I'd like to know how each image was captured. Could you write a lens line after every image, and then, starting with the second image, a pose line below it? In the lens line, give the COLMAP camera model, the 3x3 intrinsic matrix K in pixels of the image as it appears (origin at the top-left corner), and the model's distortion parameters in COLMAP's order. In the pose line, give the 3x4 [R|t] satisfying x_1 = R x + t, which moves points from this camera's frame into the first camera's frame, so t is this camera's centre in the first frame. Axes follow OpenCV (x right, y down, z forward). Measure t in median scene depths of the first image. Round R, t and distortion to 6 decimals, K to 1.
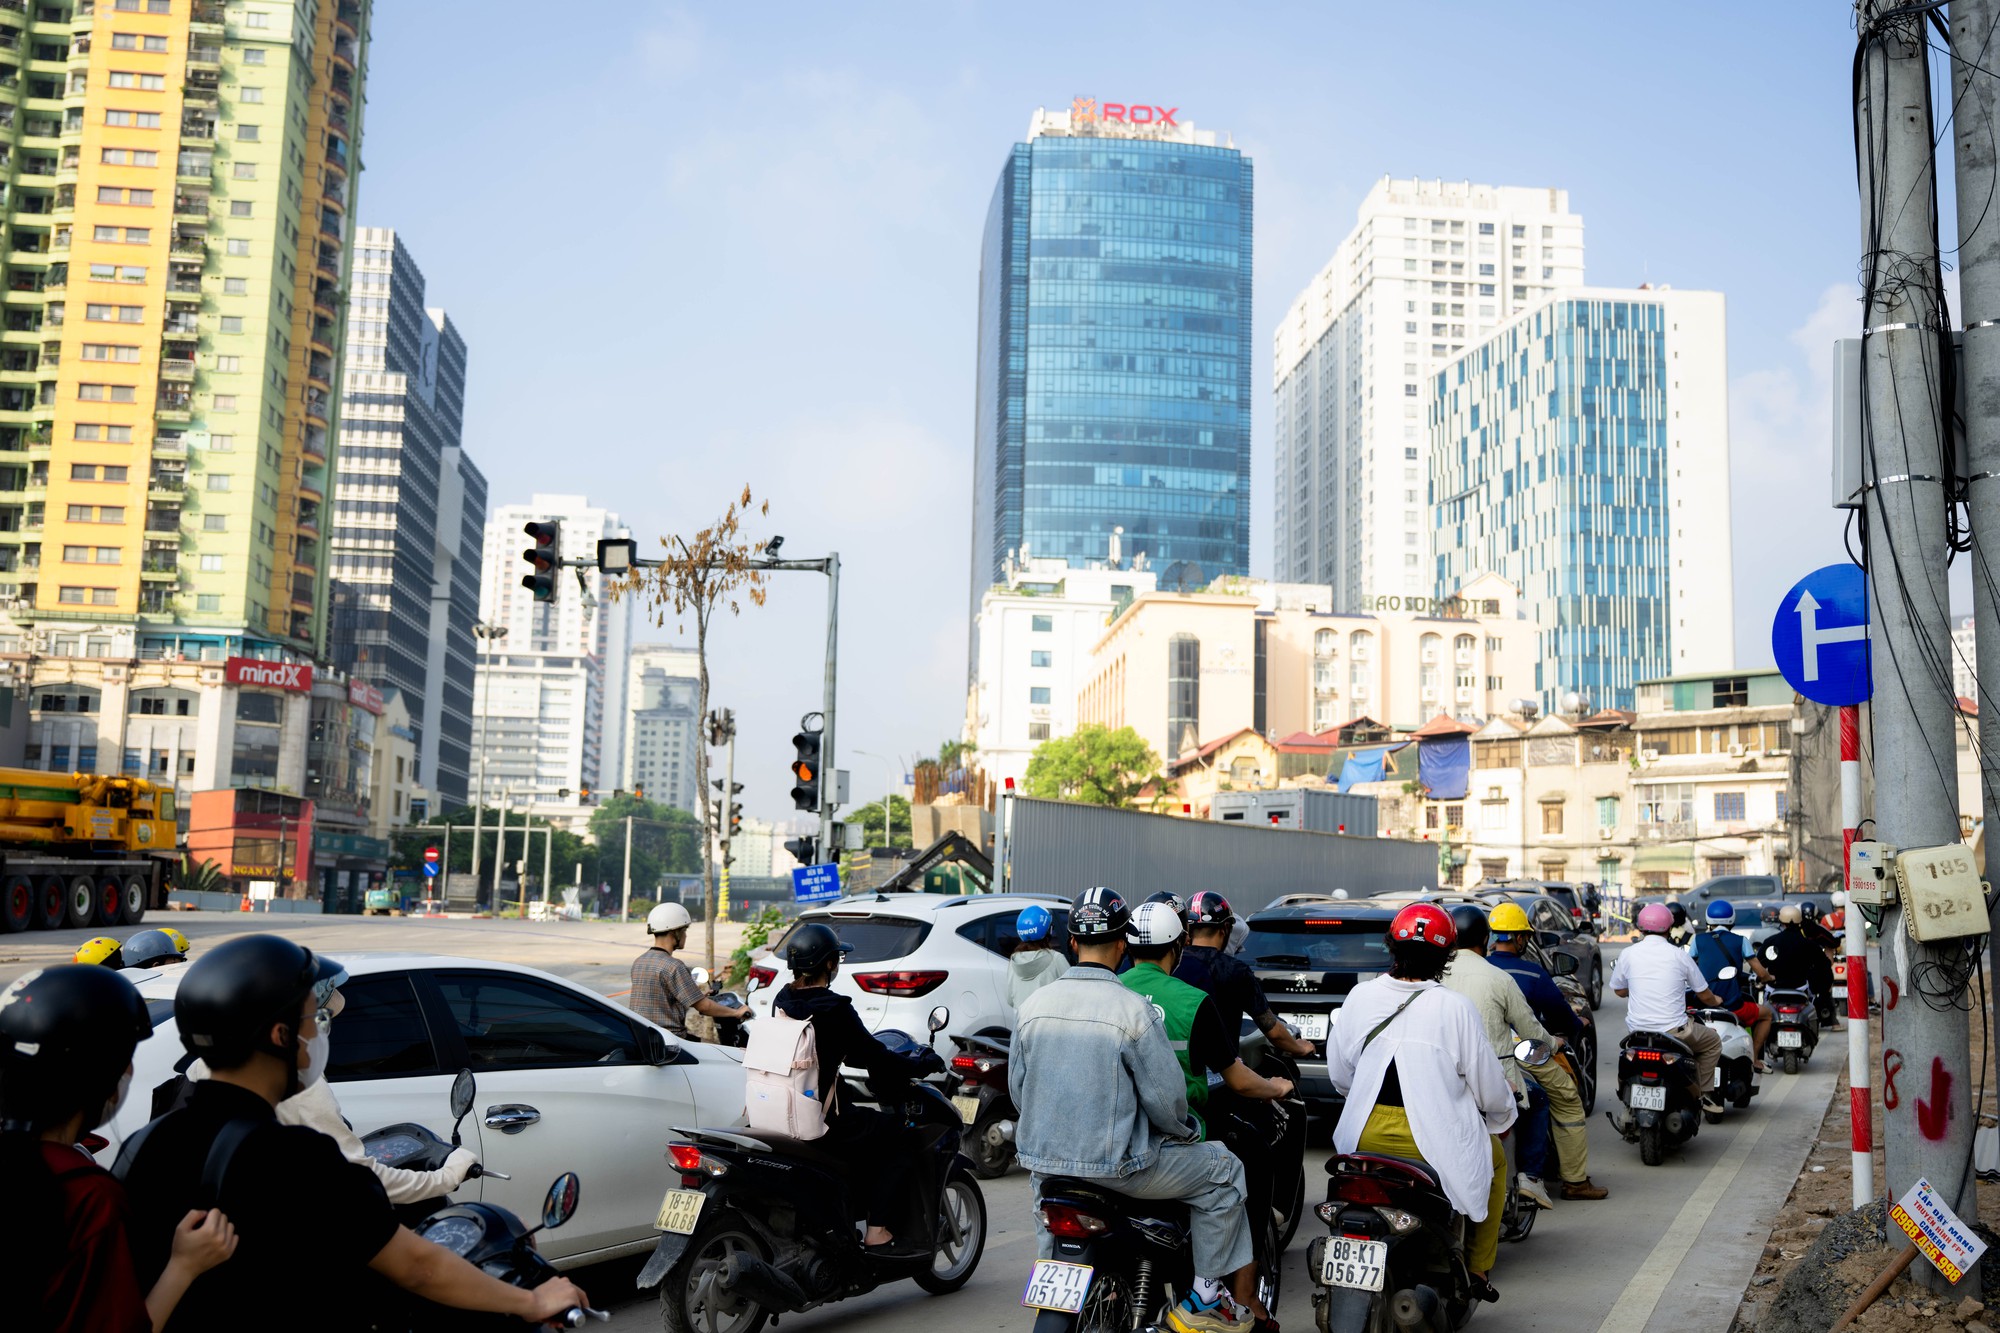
lens RADIAL K [[1962.2, 0, 1000.1], [0, 1962.2, 652.8], [0, 0, 1]] dist [-0.013579, 0.000000]
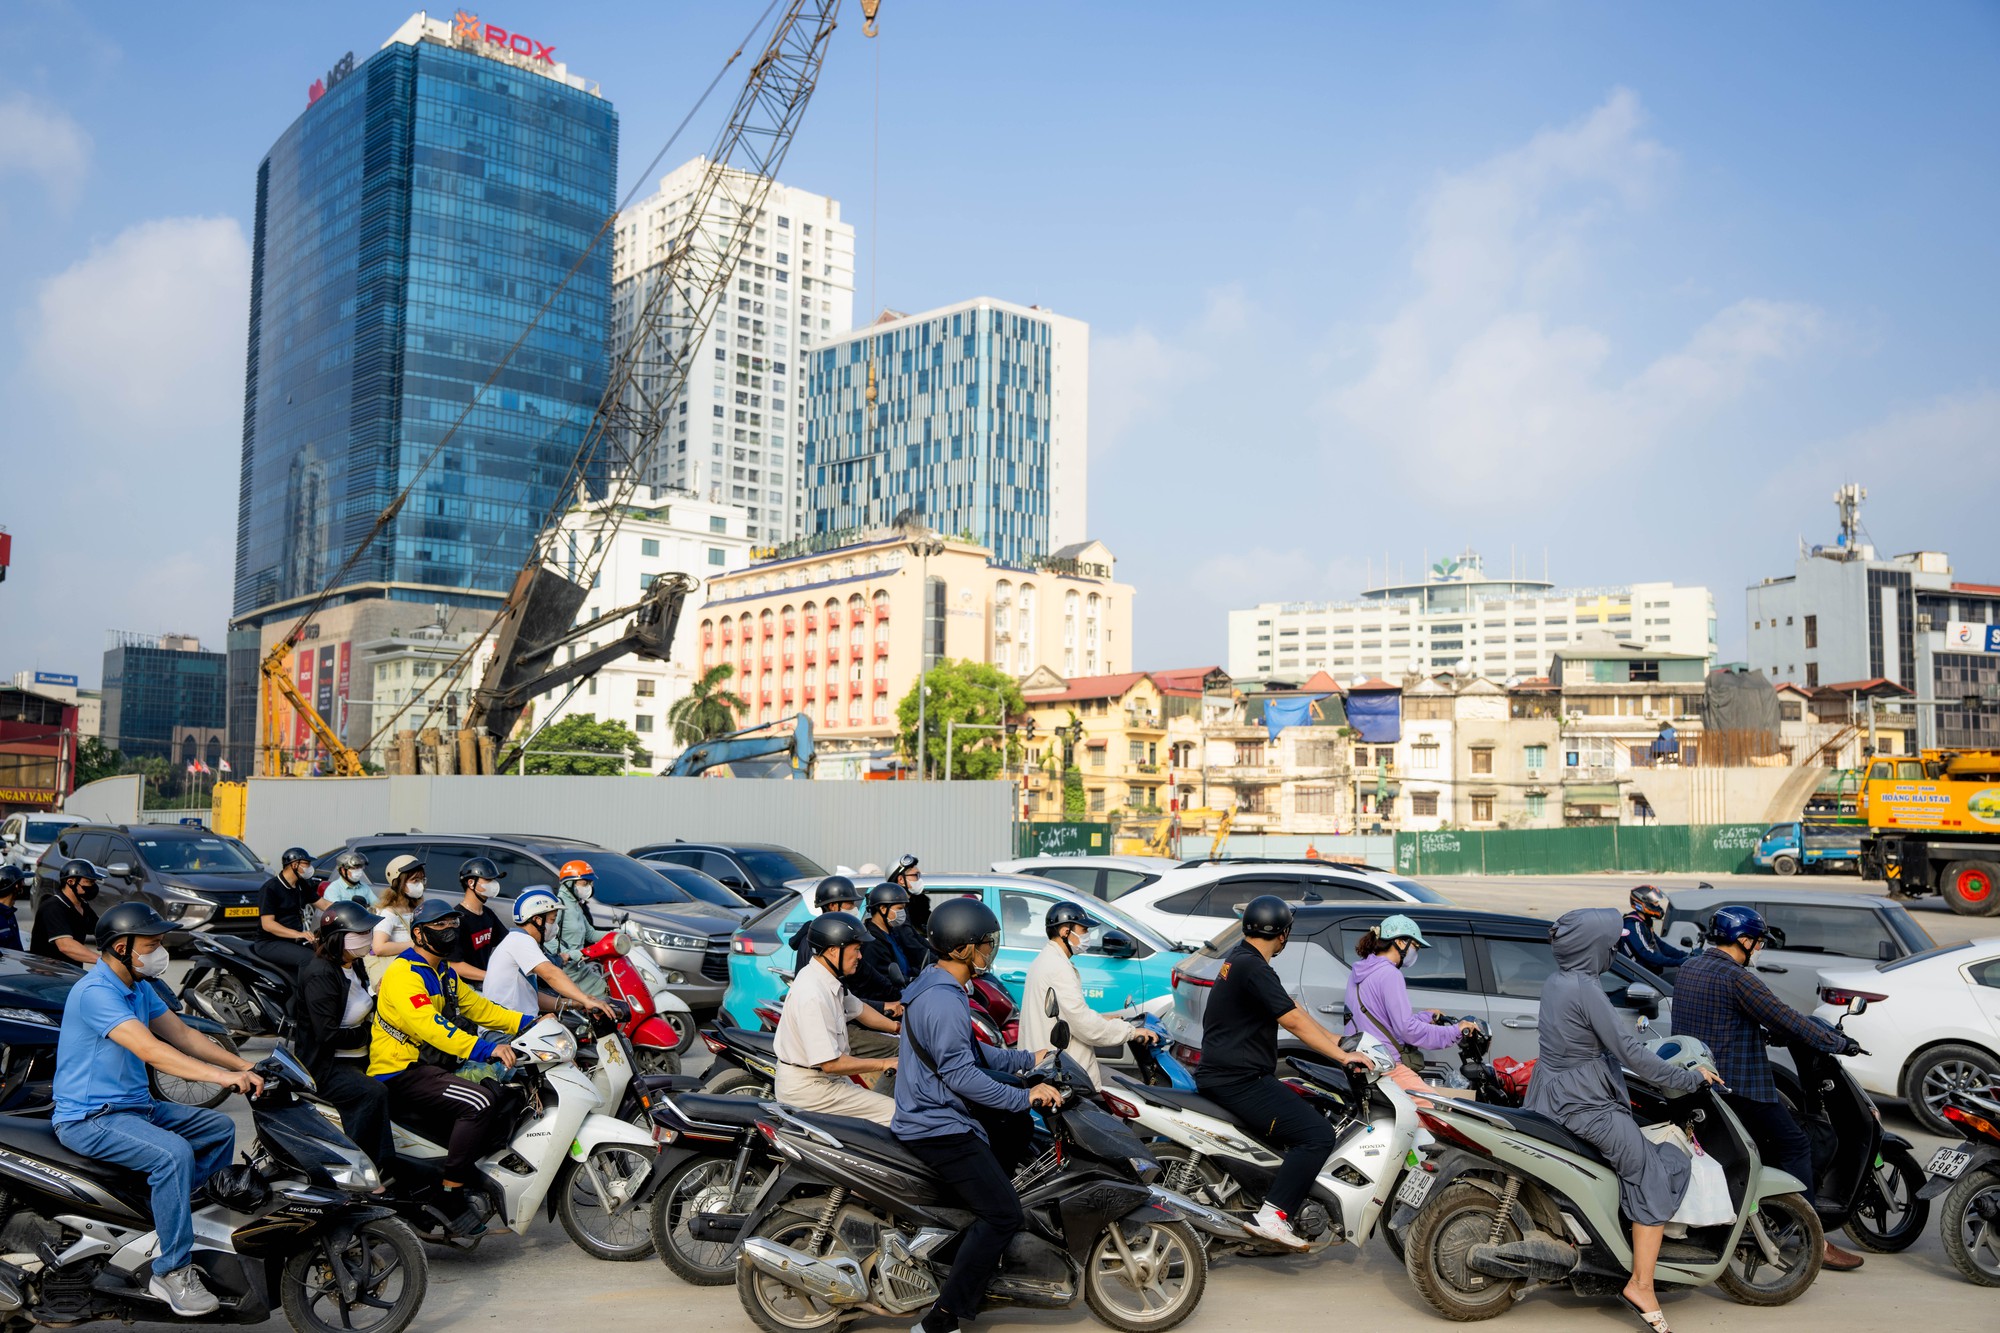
lens RADIAL K [[1692.5, 0, 998.5], [0, 1692.5, 683.3], [0, 0, 1]] dist [0.002247, 0.001630]
pose [[0.808273, 0.038074, 0.587576, -0.290782], [-0.073335, 0.996647, 0.036298, 0.008569], [-0.584224, -0.072428, 0.808354, 0.145710]]
